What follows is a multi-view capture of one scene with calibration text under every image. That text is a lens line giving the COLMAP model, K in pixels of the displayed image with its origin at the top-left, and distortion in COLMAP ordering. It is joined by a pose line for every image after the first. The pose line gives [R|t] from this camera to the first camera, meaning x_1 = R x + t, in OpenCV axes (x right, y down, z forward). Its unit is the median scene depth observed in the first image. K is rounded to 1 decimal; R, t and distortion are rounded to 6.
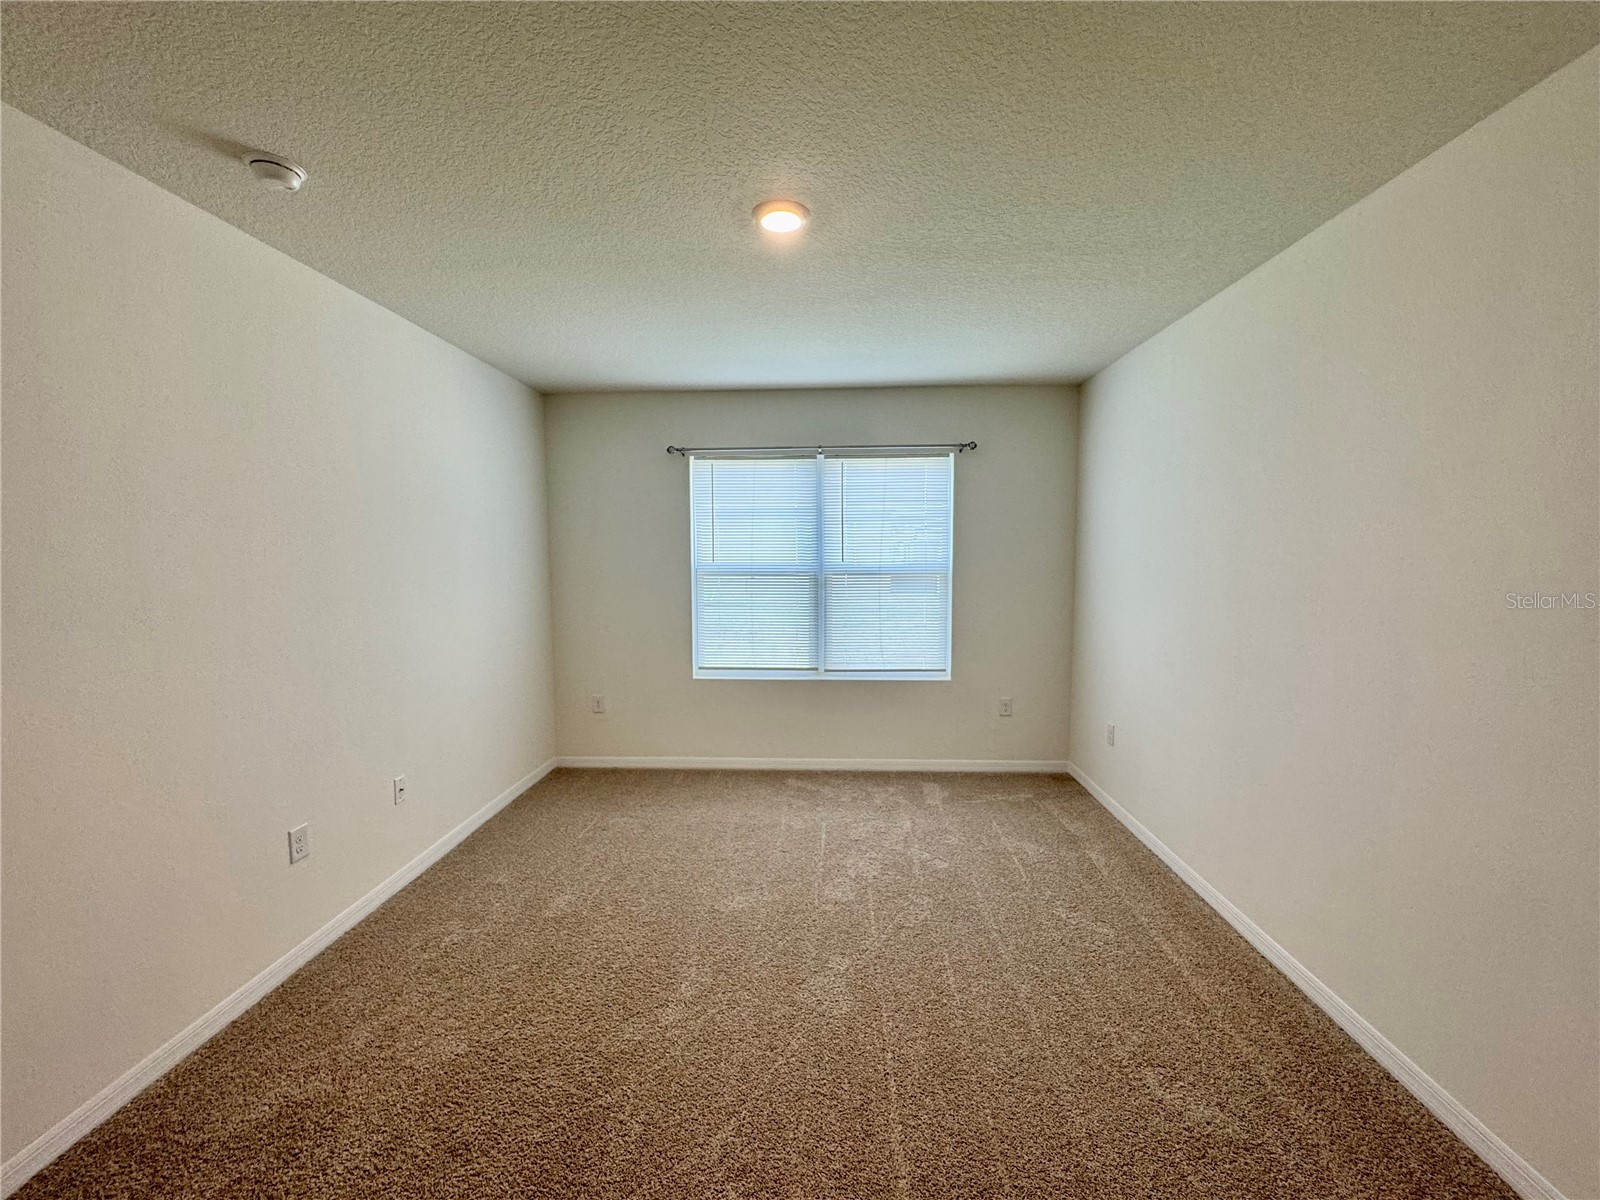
lens RADIAL K [[646.5, 0, 791.8], [0, 646.5, 603.5], [0, 0, 1]] dist [-0.000469, -0.000183]
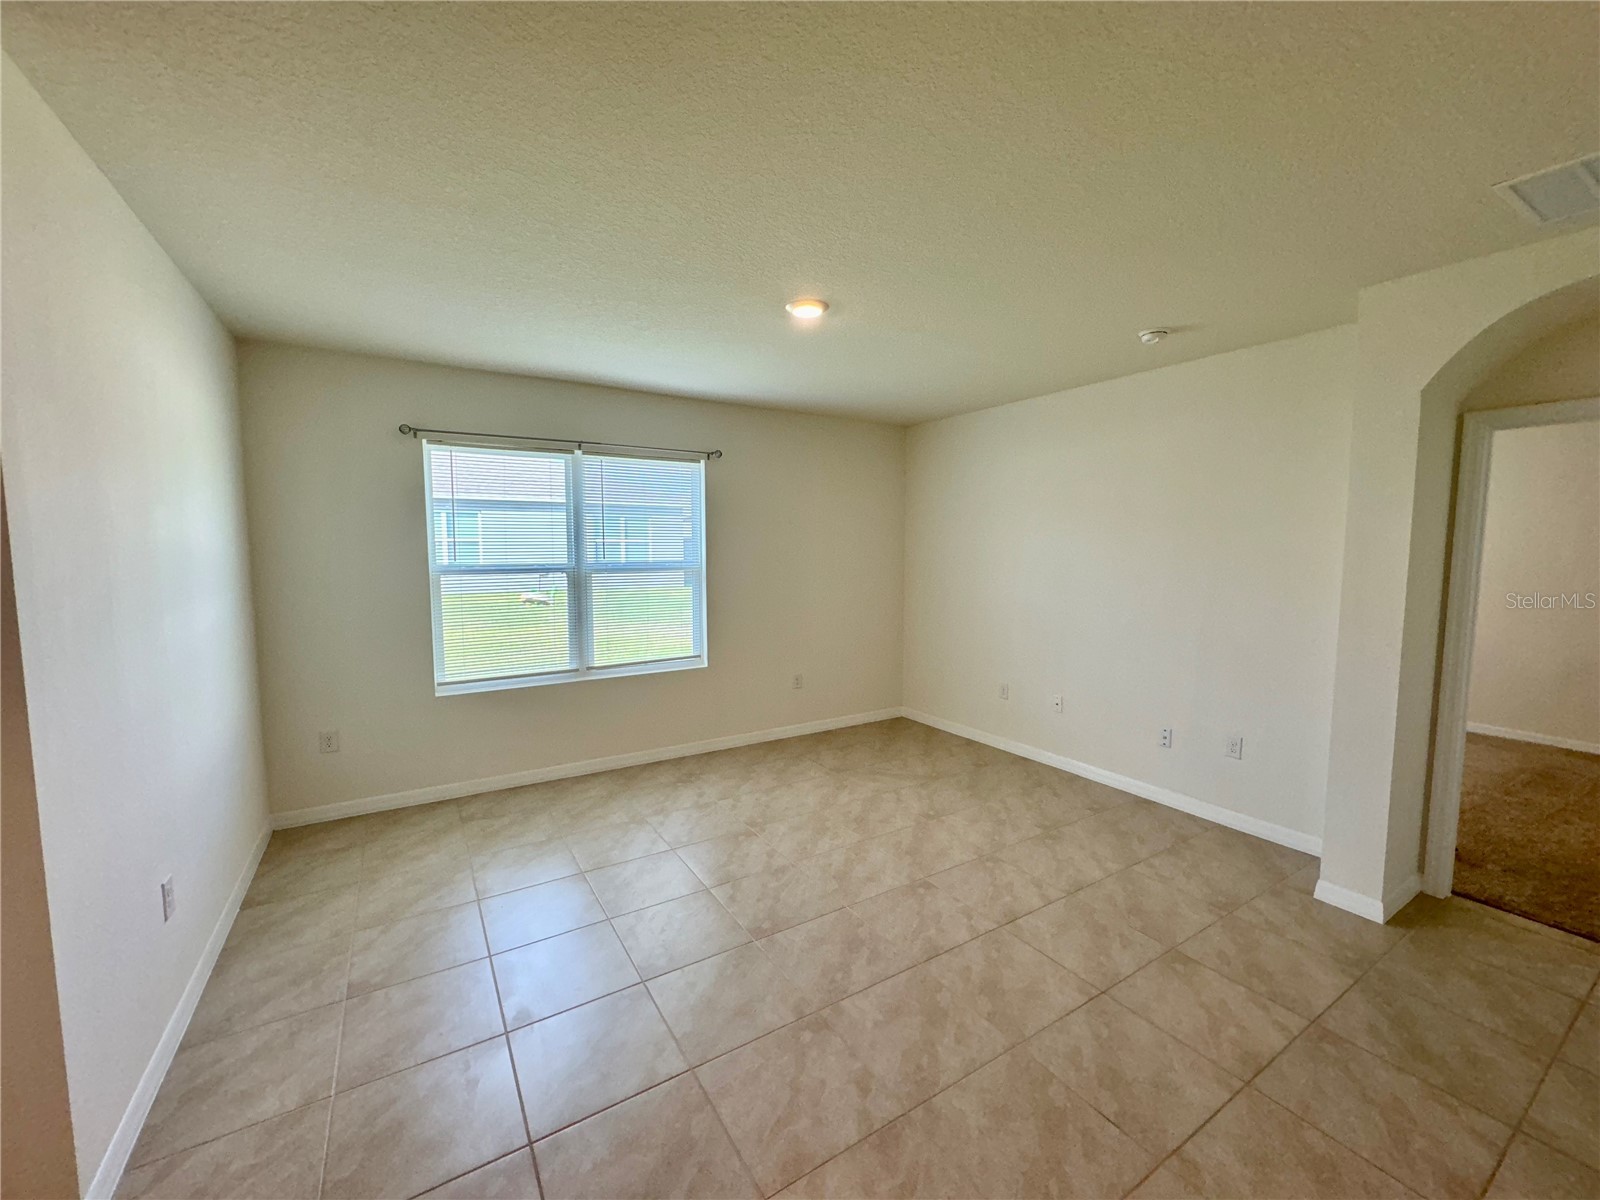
lens RADIAL K [[636.6, 0, 799.1], [0, 636.6, 596.7], [0, 0, 1]] dist [0.000458, 0.000032]
pose [[0.822594, -0.040483, 0.567186, -0.239049], [0.043998, 0.999004, 0.007493, -0.000064], [-0.566924, 0.018792, 0.823556, 0.017294]]
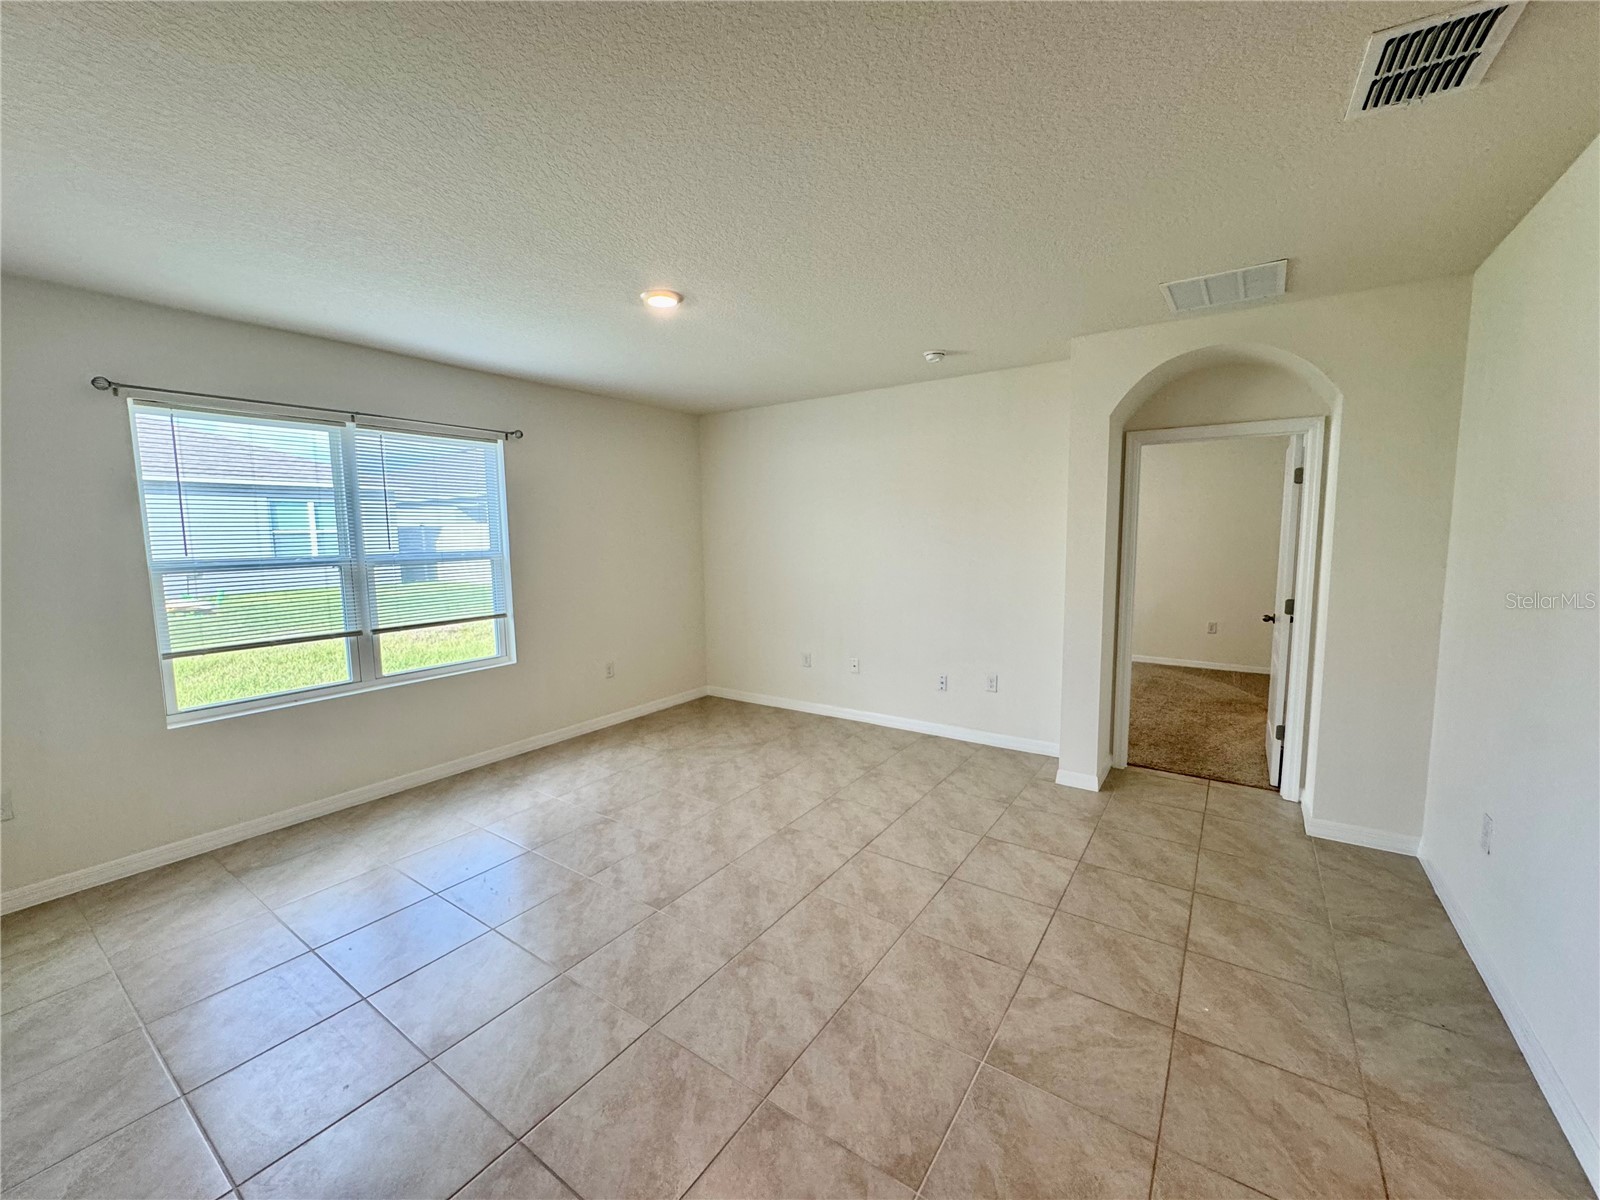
lens RADIAL K [[638.7, 0, 800.0], [0, 638.7, 596.9], [0, 0, 1]] dist [0.000335, -0.000289]
pose [[0.529291, -0.088911, 0.843769, -0.368051], [0.082251, 0.995187, 0.053271, -0.001061], [-0.844444, 0.041205, 0.534056, 0.074968]]
